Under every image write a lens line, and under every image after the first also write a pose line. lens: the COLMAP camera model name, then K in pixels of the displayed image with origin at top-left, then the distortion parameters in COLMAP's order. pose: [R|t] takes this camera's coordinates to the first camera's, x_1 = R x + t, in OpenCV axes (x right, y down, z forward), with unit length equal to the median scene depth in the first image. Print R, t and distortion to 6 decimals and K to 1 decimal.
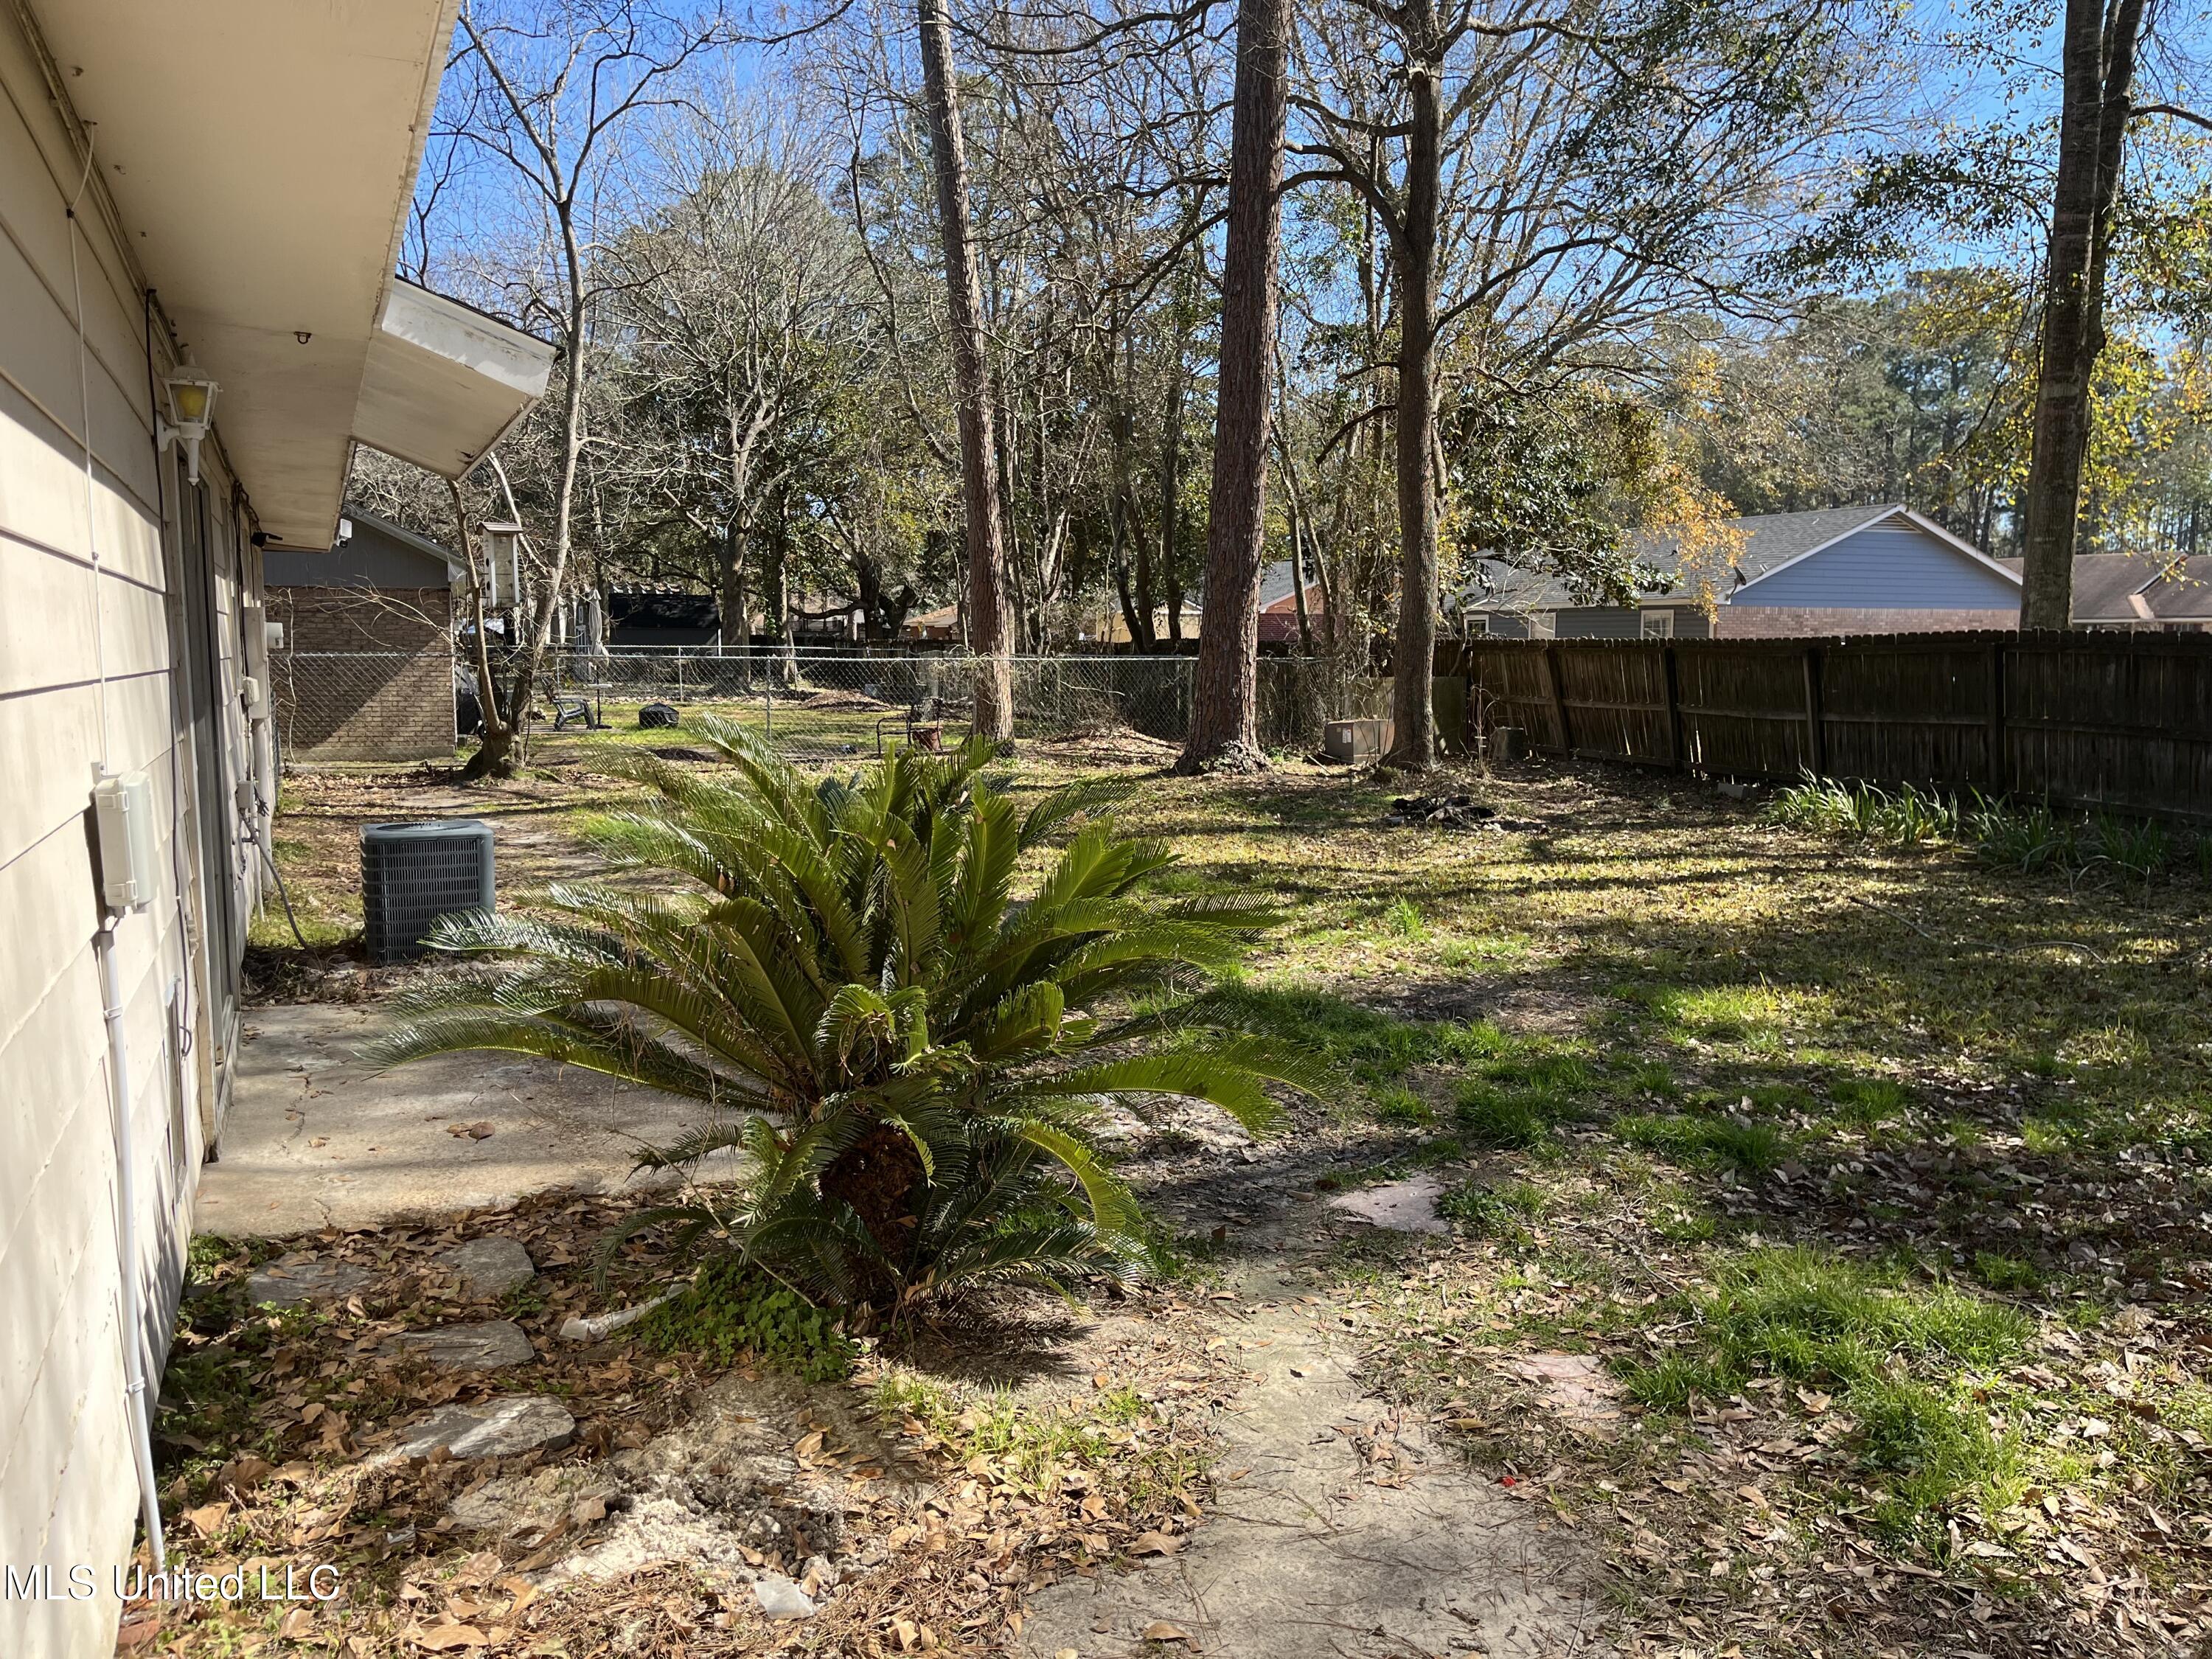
lens RADIAL K [[1683.0, 0, 1094.1], [0, 1683.0, 831.9], [0, 0, 1]] dist [0.005522, -0.024897]
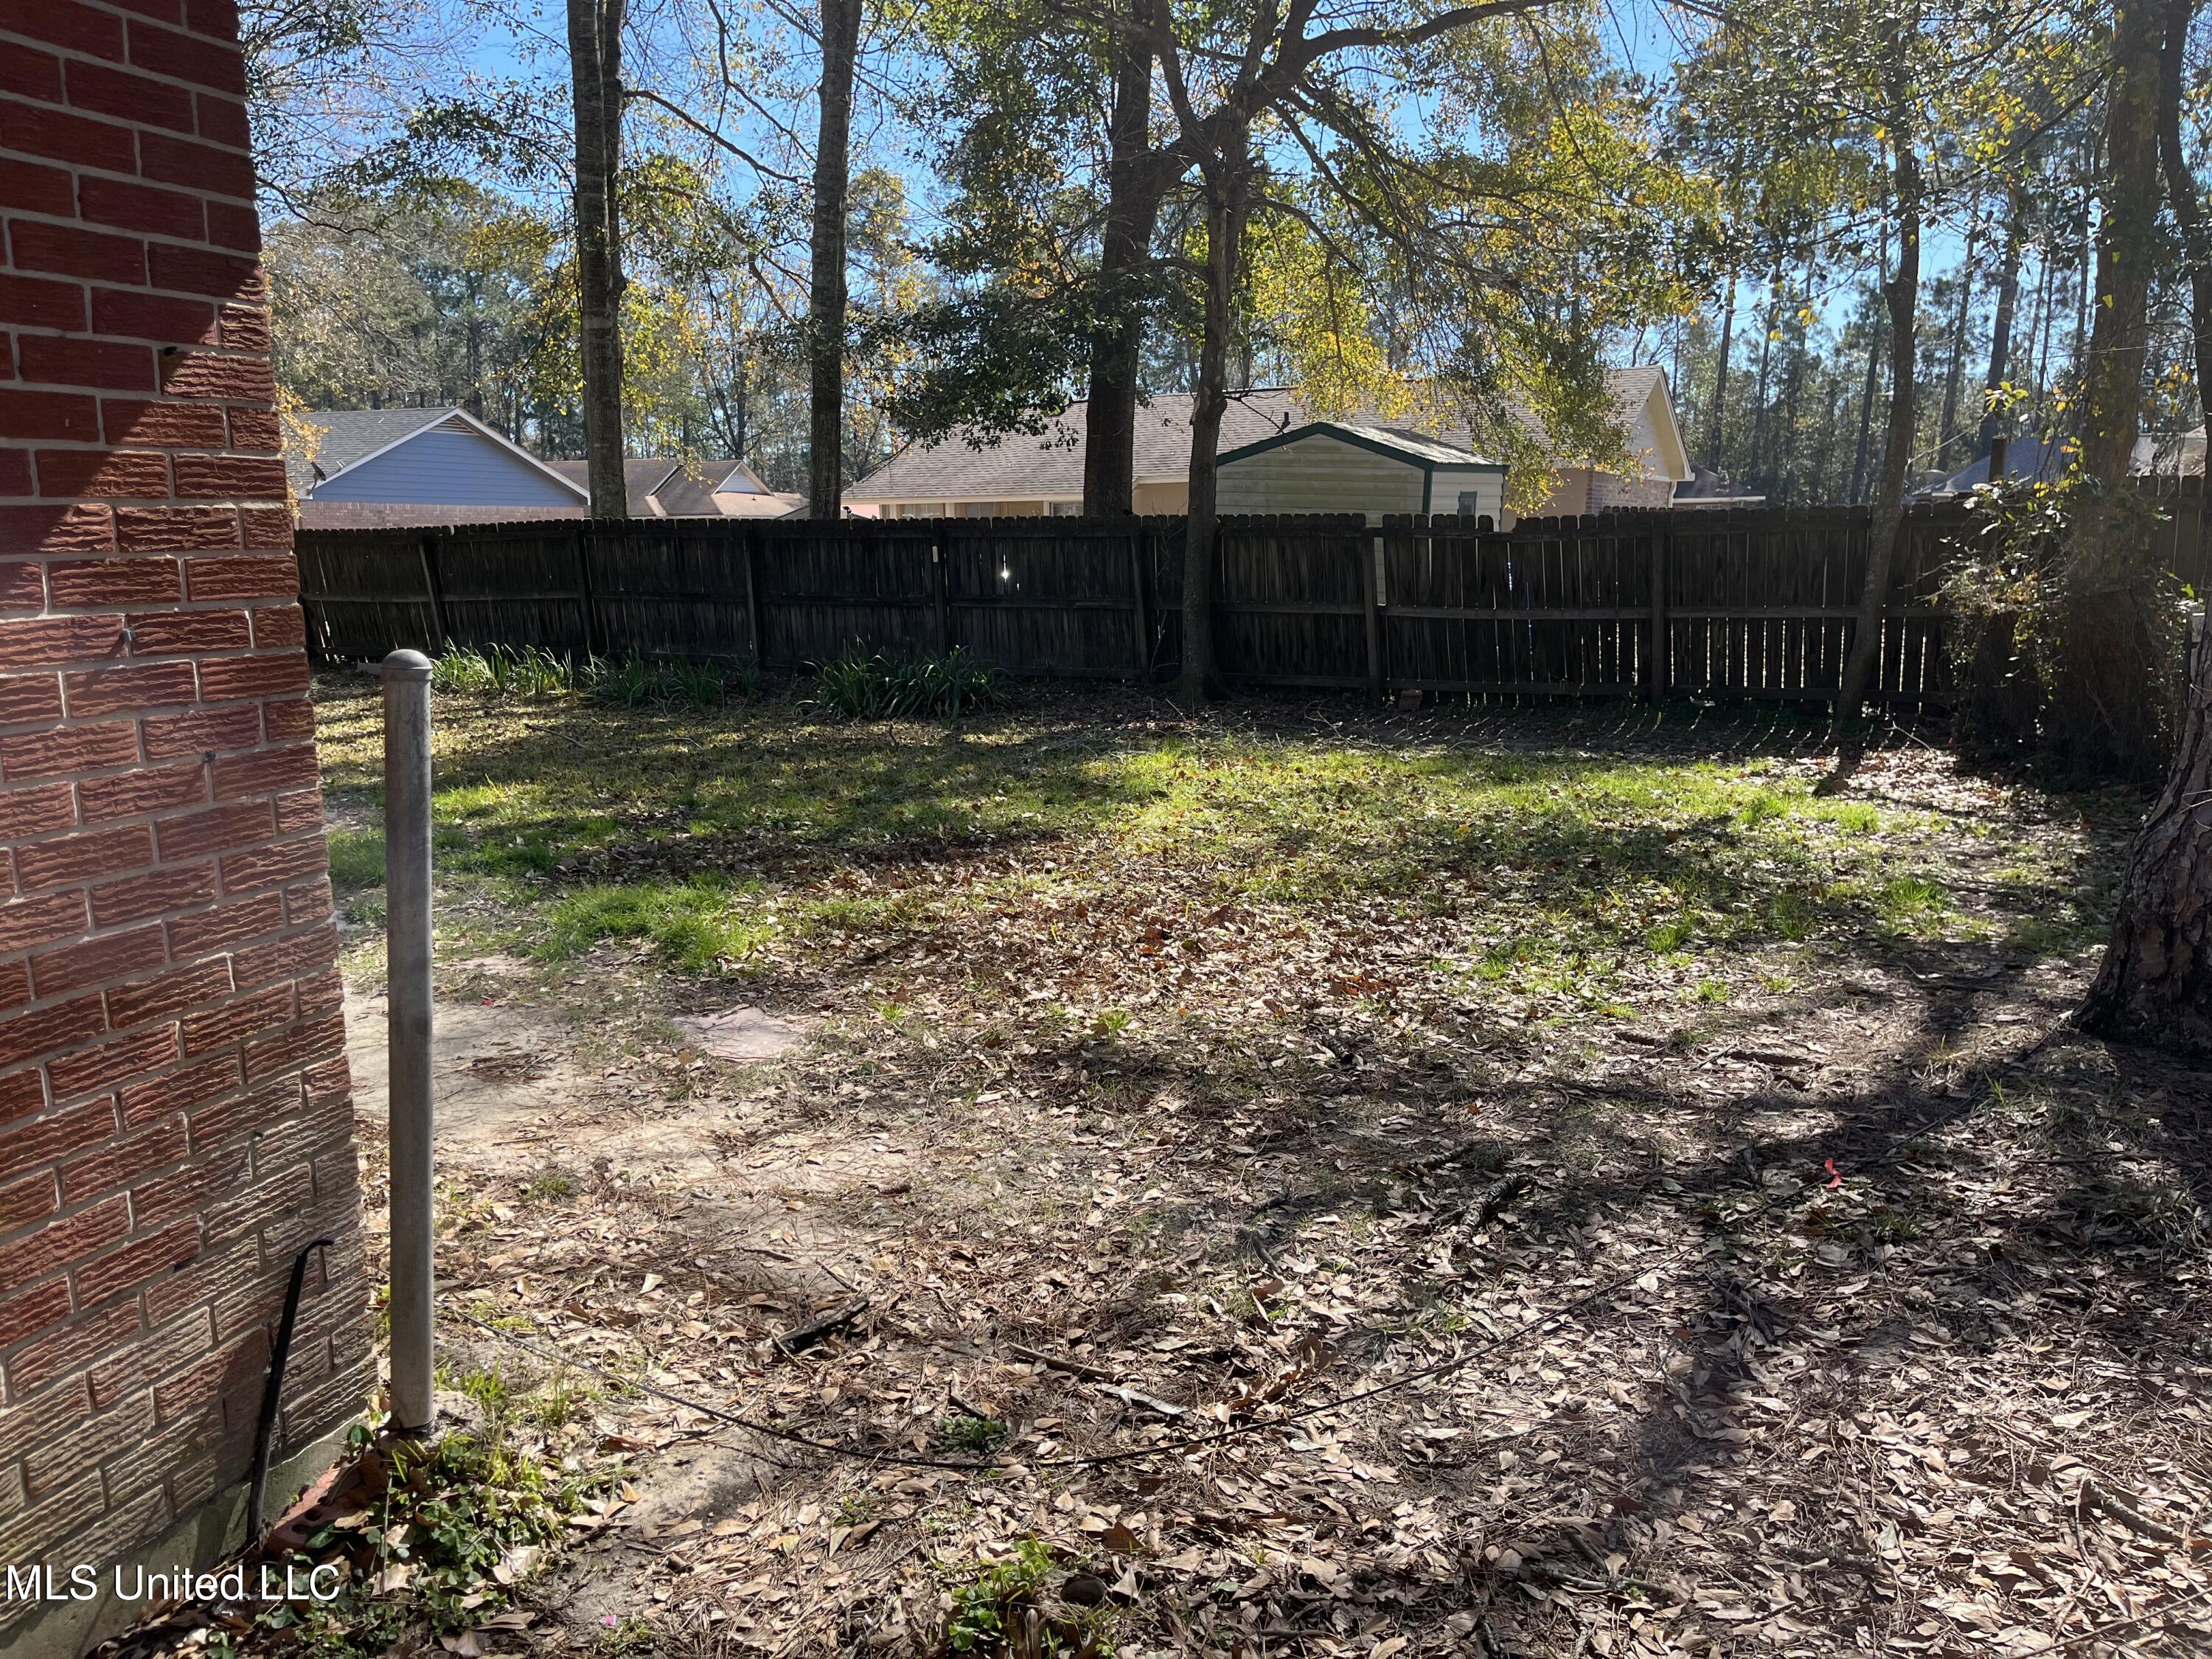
lens RADIAL K [[1683.0, 0, 1103.6], [0, 1683.0, 833.7], [0, 0, 1]] dist [0.005522, -0.024897]
pose [[0.688047, -0.133110, 0.713354, -0.095117], [0.090000, 0.991096, 0.098128, 0.018870], [-0.720064, -0.003315, 0.693900, -0.116274]]
